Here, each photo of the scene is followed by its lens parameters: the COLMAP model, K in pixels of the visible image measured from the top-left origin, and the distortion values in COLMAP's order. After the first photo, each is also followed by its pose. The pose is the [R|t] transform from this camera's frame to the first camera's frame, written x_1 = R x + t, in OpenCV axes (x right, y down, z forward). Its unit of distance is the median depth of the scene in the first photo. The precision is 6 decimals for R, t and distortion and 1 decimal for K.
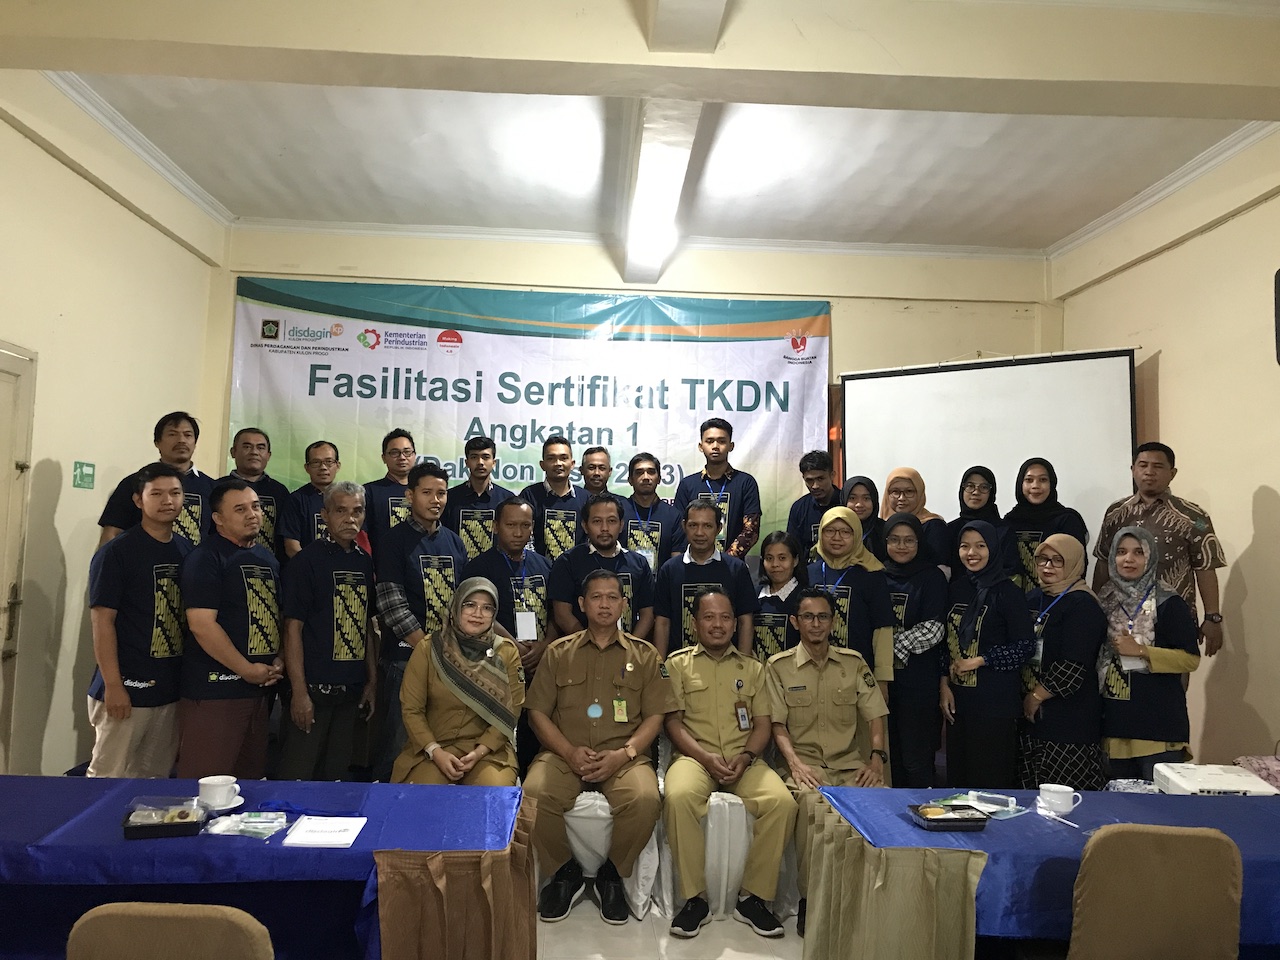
lens RADIAL K [[1040.2, 0, 661.9], [0, 1040.2, 480.2], [0, 0, 1]] dist [-0.001088, -0.002584]
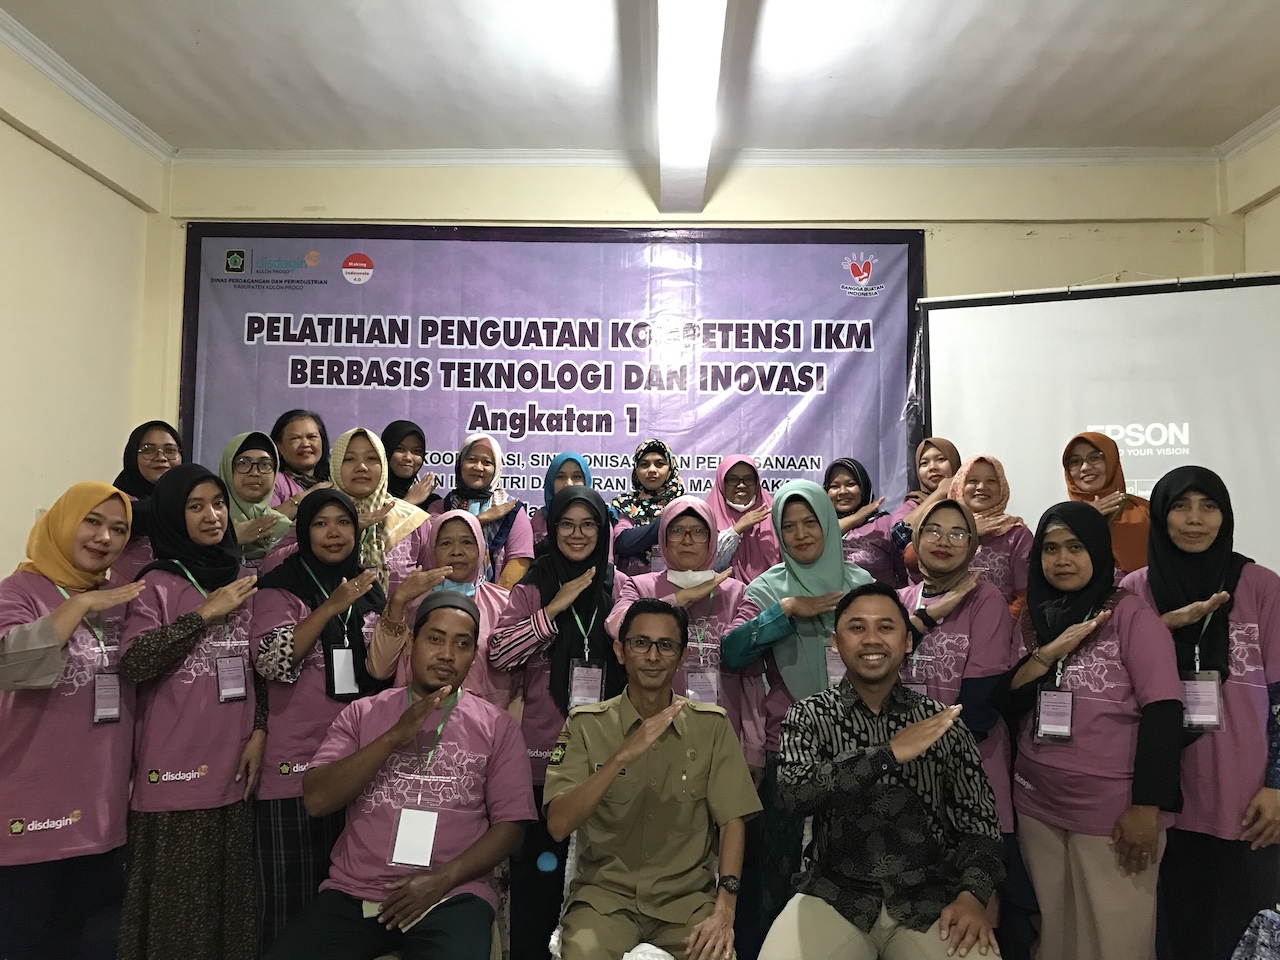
lens RADIAL K [[1040.2, 0, 661.9], [0, 1040.2, 480.2], [0, 0, 1]] dist [-0.001088, -0.002584]
pose [[0.997054, -0.021930, -0.073496, 0.020272], [0.021025, 0.999694, -0.013065, 0.022735], [0.073760, 0.011482, 0.997210, 0.251661]]
